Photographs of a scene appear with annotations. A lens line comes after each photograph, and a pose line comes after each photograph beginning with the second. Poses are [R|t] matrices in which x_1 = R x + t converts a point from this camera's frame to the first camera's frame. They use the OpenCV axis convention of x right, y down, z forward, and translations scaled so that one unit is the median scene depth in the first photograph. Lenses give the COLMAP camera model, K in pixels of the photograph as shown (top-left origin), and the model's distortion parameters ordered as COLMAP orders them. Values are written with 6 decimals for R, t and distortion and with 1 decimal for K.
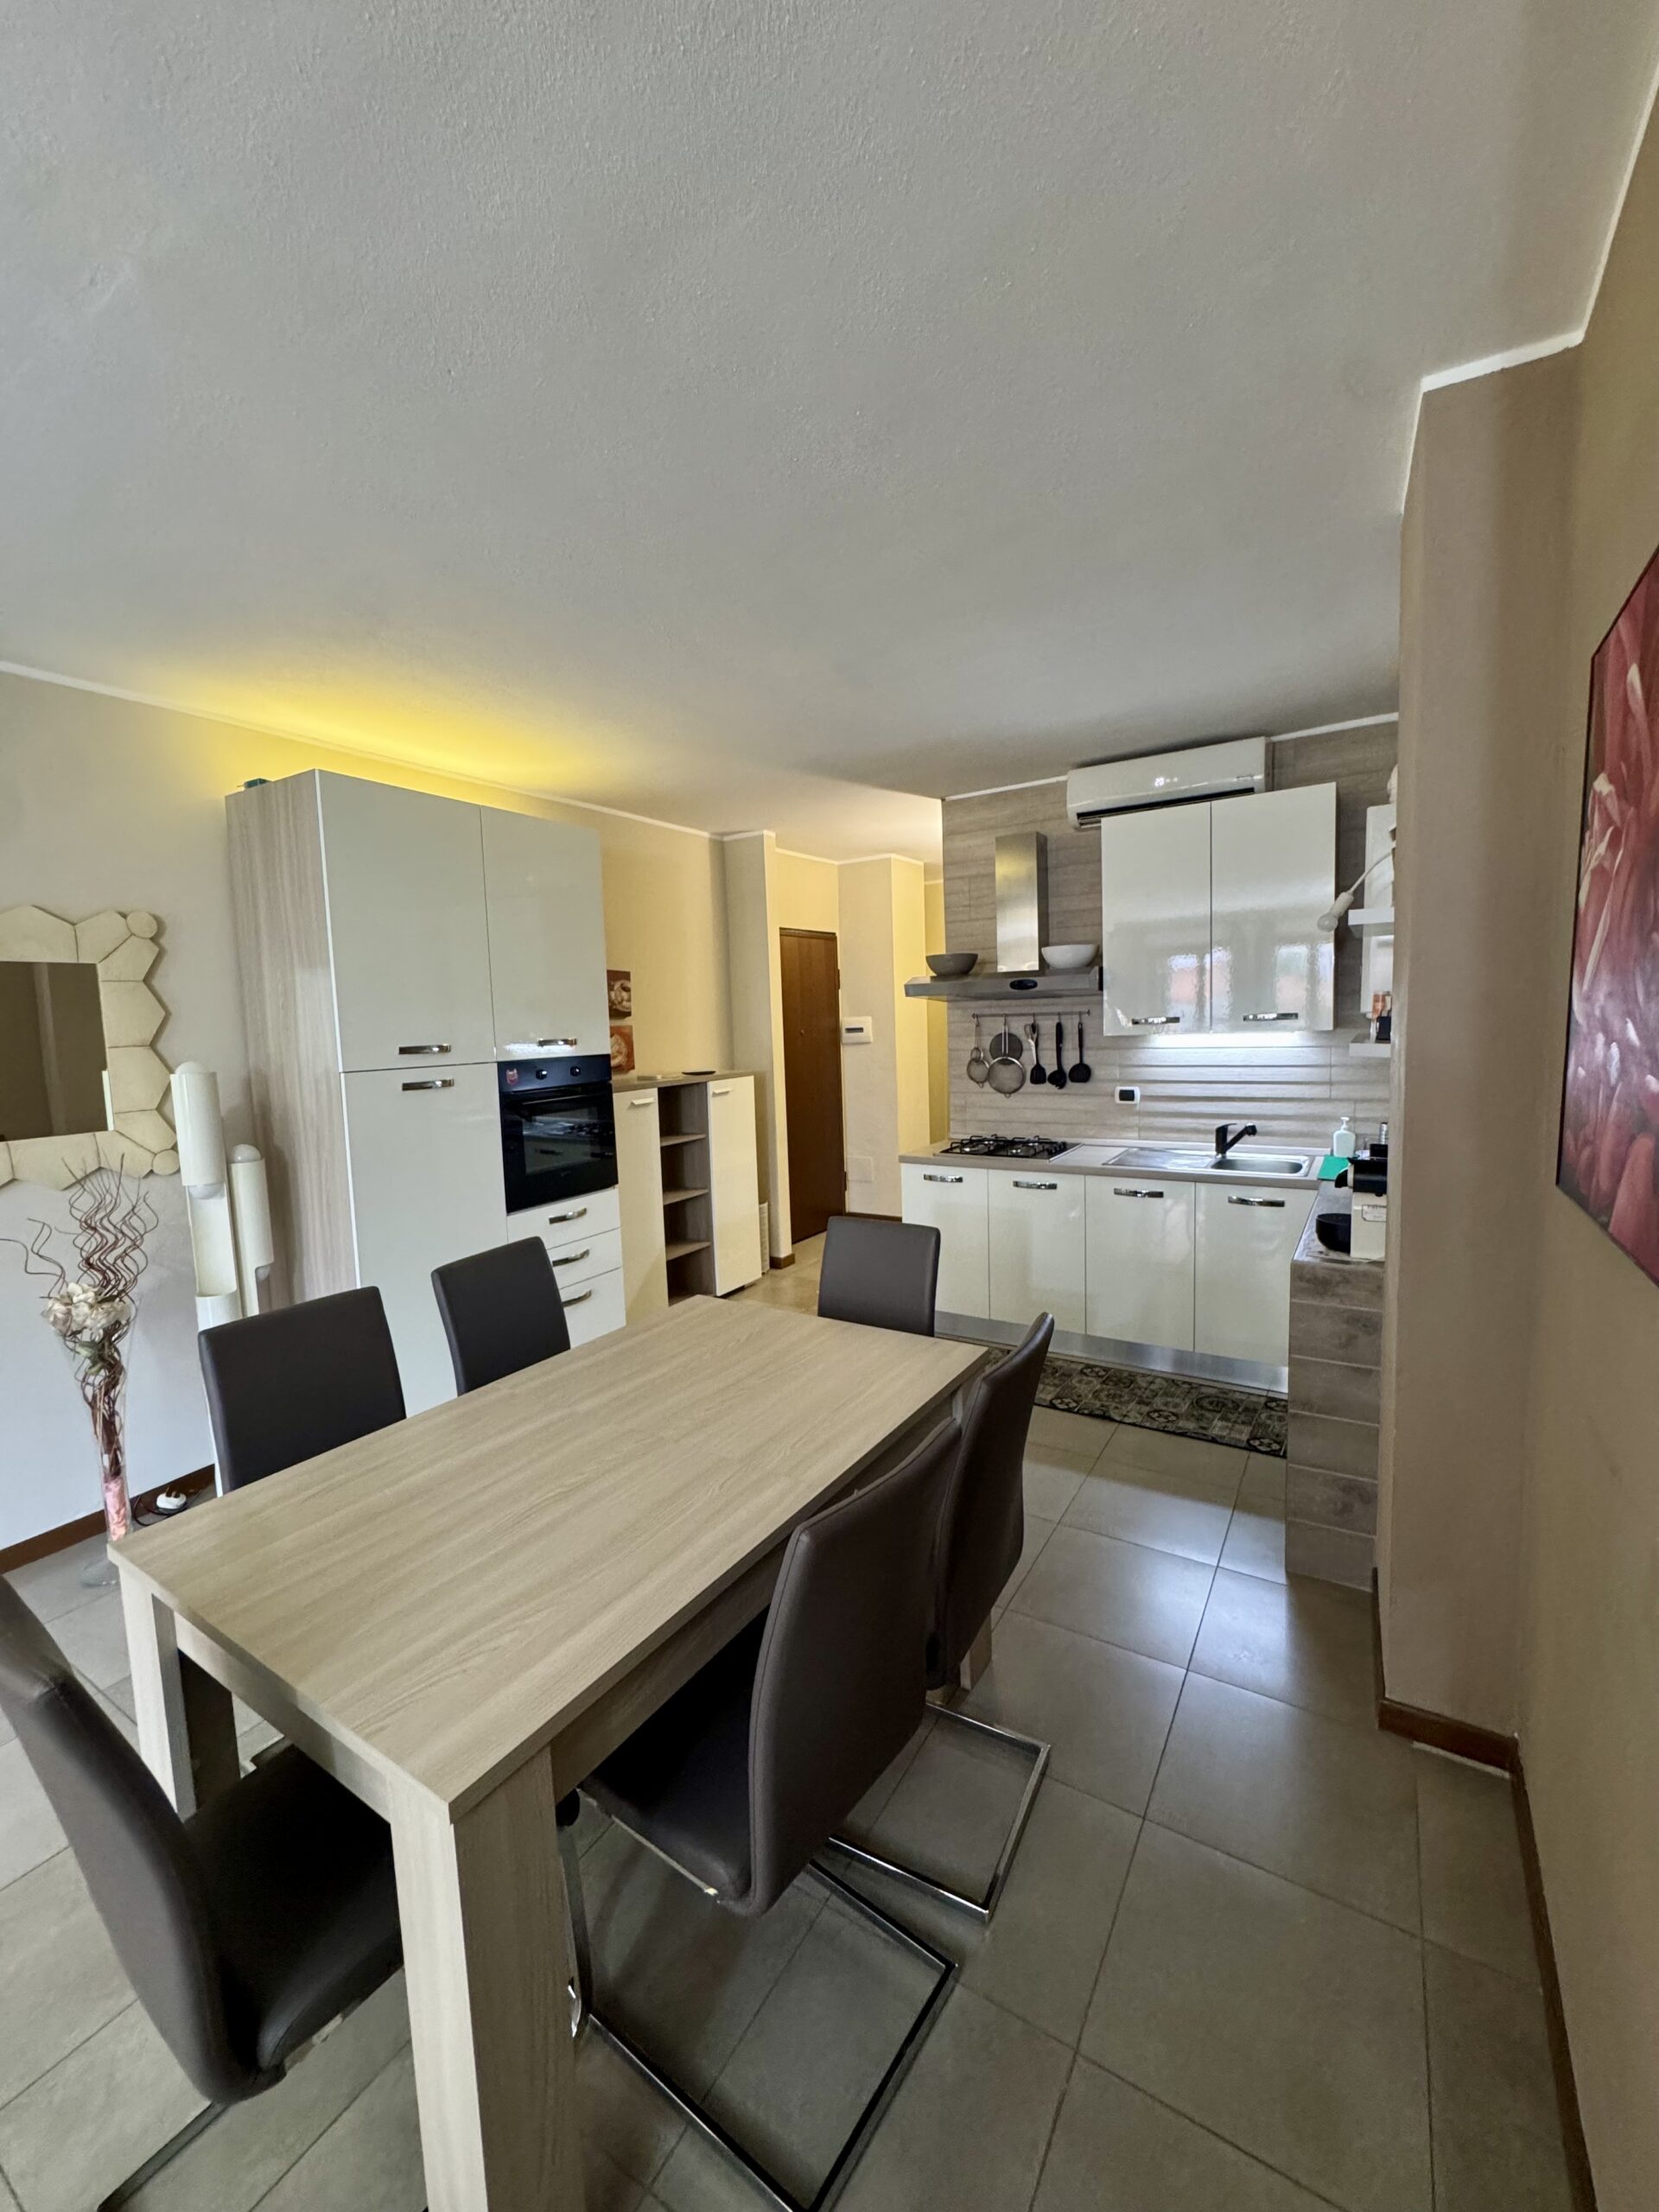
lens RADIAL K [[889.3, 0, 828.6], [0, 889.3, 1101.9], [0, 0, 1]] dist [-0.003401, 0.000366]
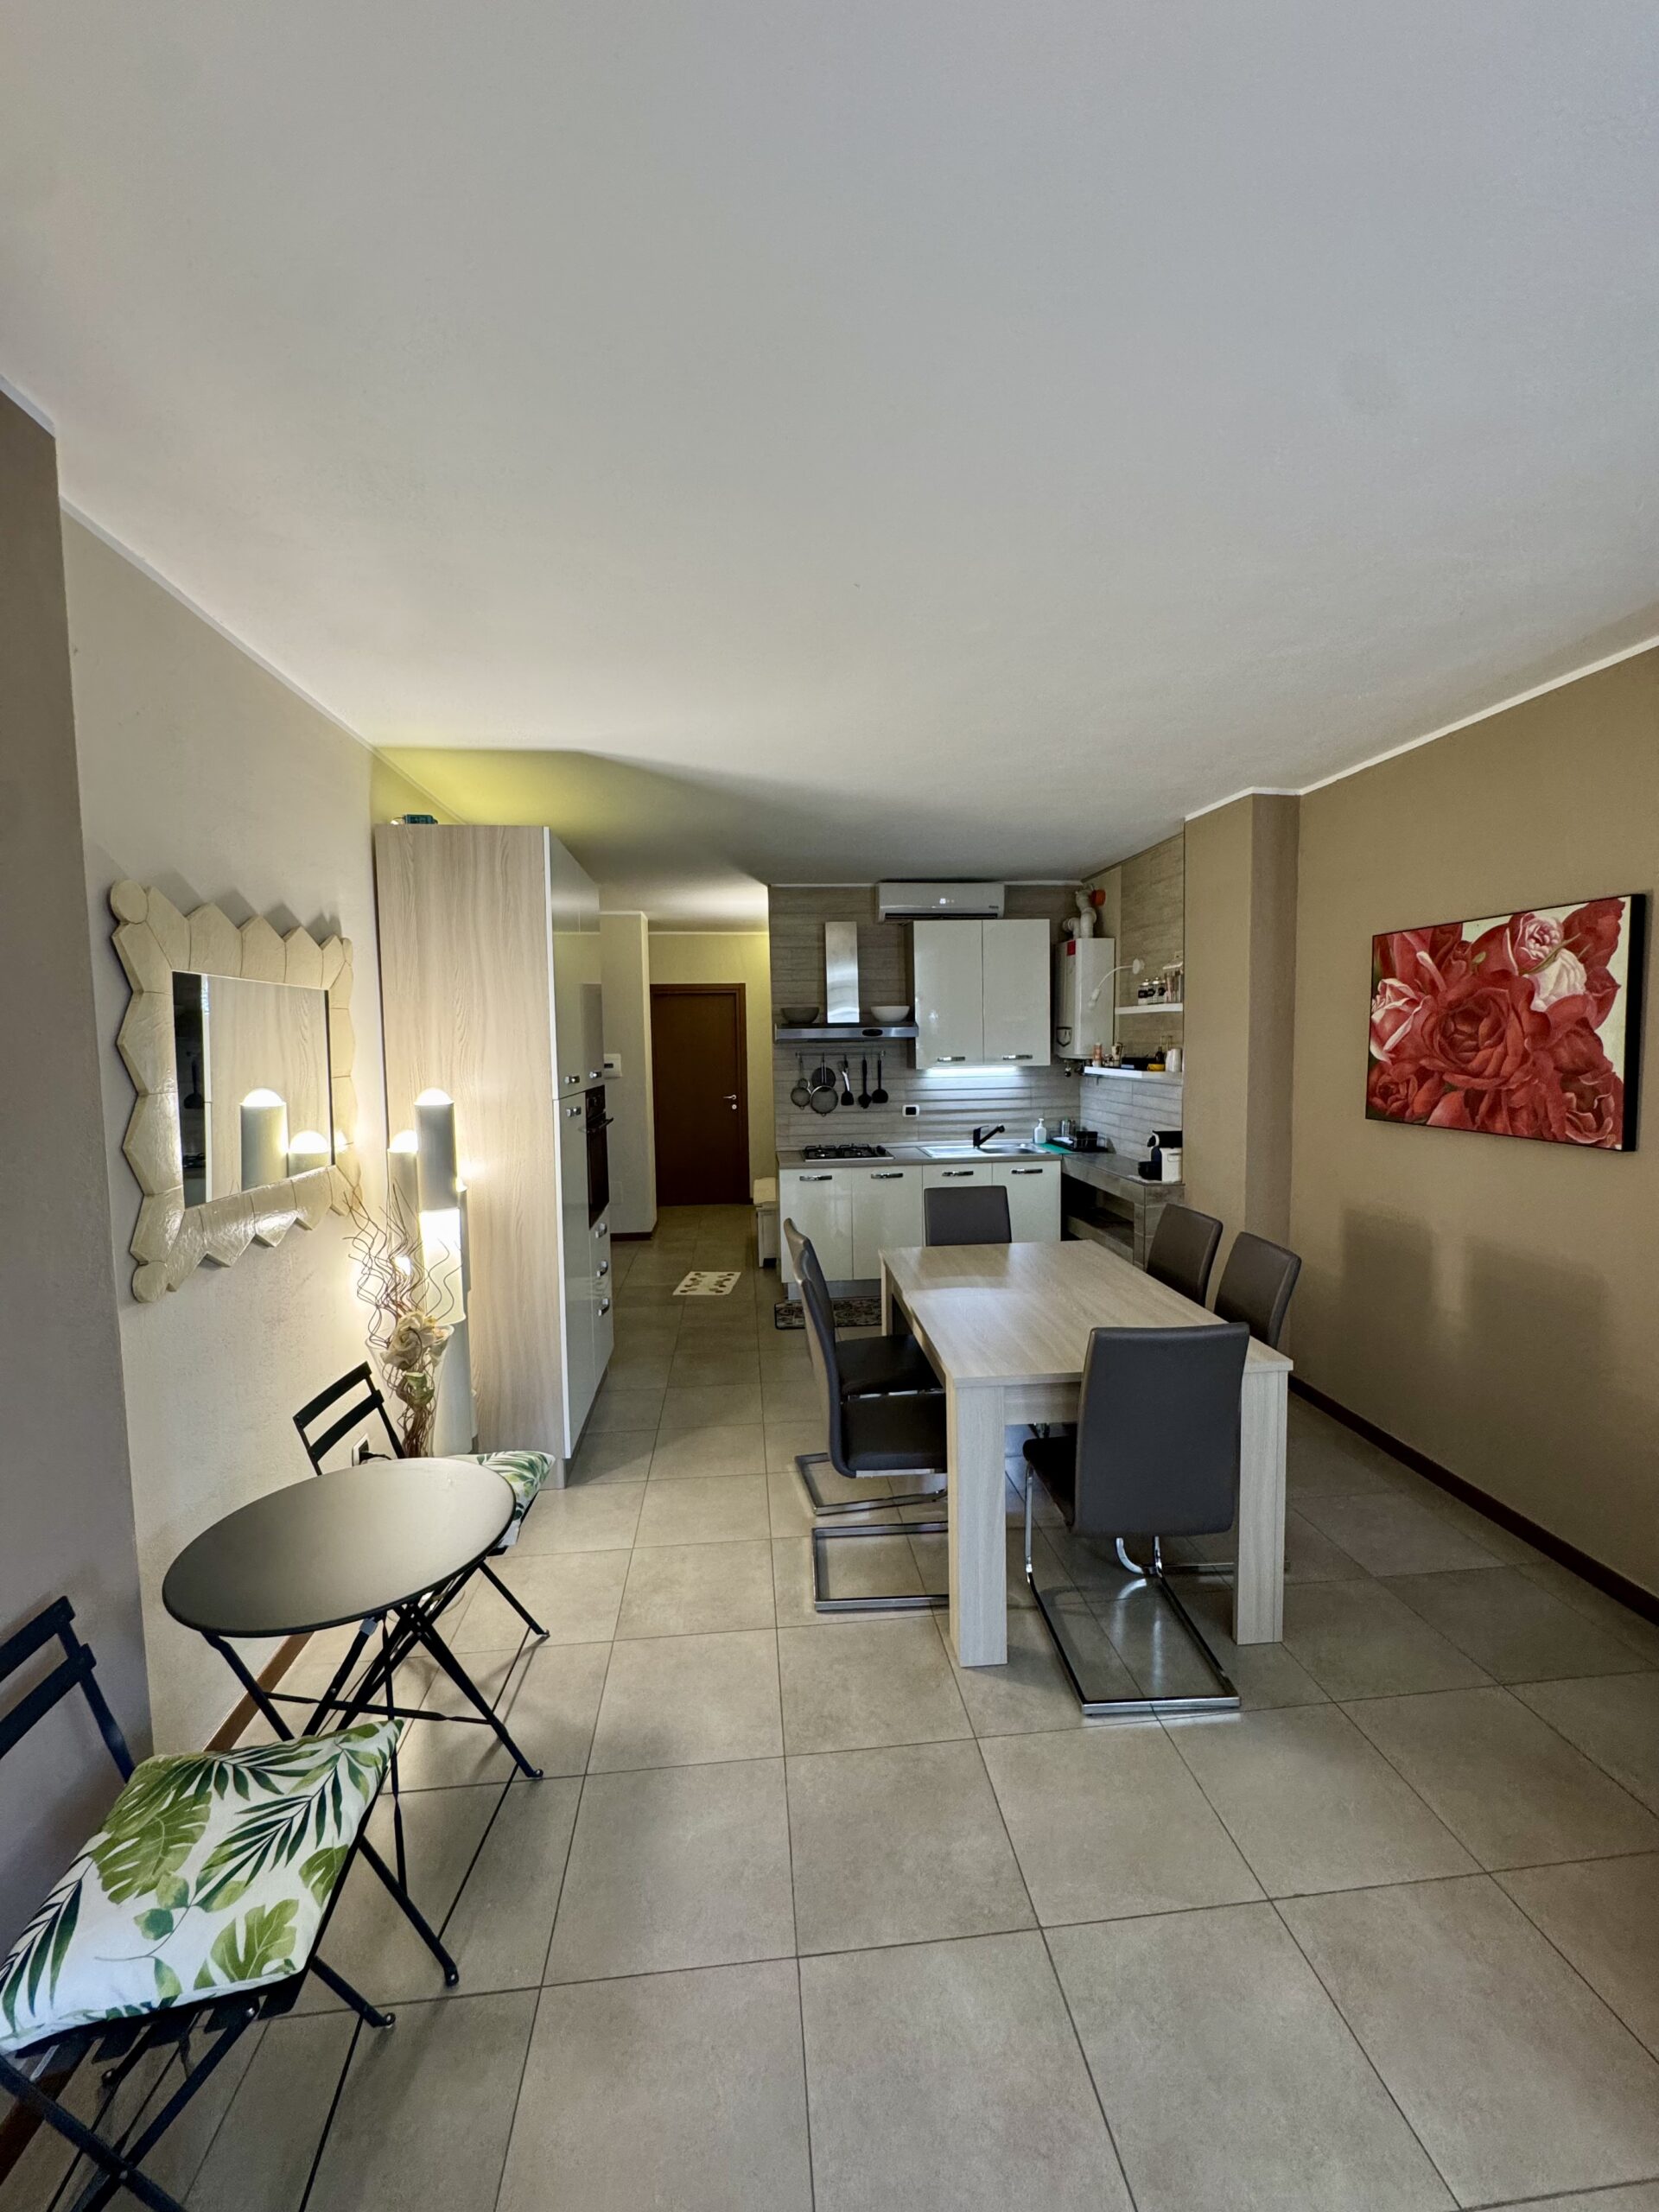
lens RADIAL K [[889.3, 0, 828.6], [0, 889.3, 1101.9], [0, 0, 1]] dist [-0.003401, 0.000366]
pose [[0.792544, -0.020880, 0.609457, -0.644211], [0.047711, 0.998473, -0.027837, 0.011588], [-0.607945, 0.051140, 0.792330, -0.055486]]
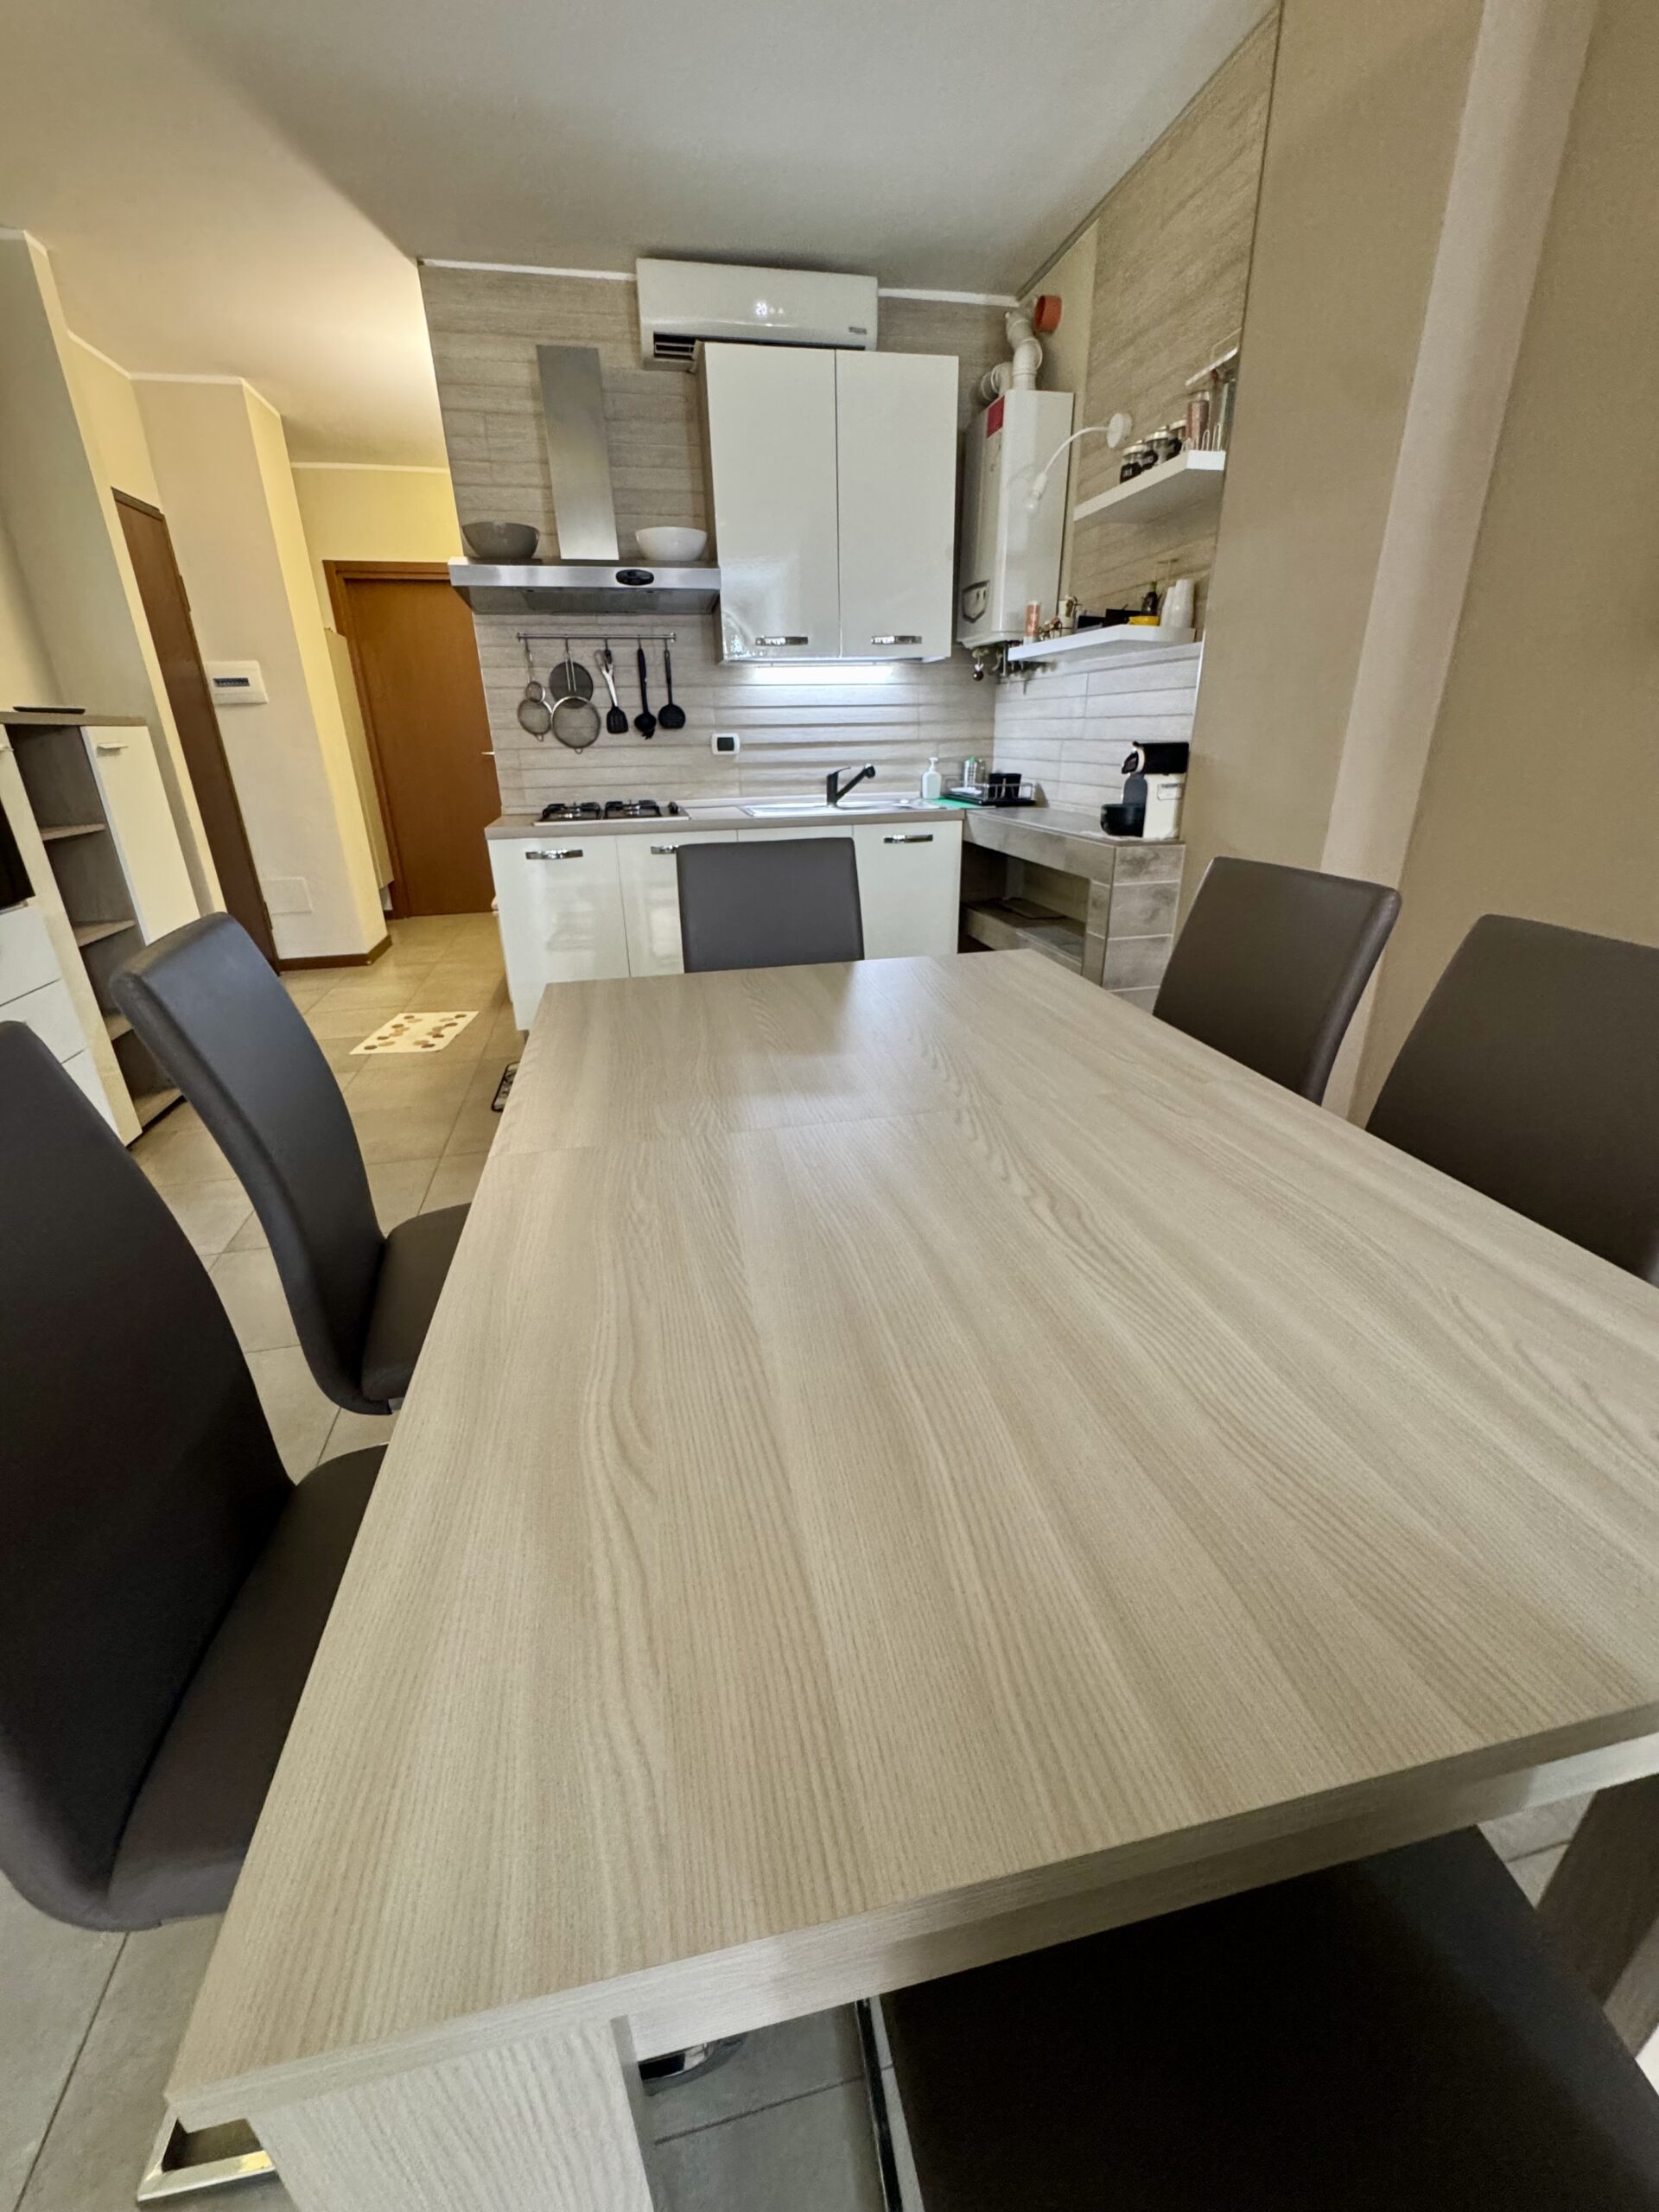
lens RADIAL K [[889.3, 0, 828.6], [0, 889.3, 1101.9], [0, 0, 1]] dist [-0.003401, 0.000366]
pose [[0.712588, -0.249215, 0.655828, -0.256516], [0.060712, 0.953181, 0.296242, 0.075978], [-0.698951, -0.171282, 0.694356, 0.259360]]
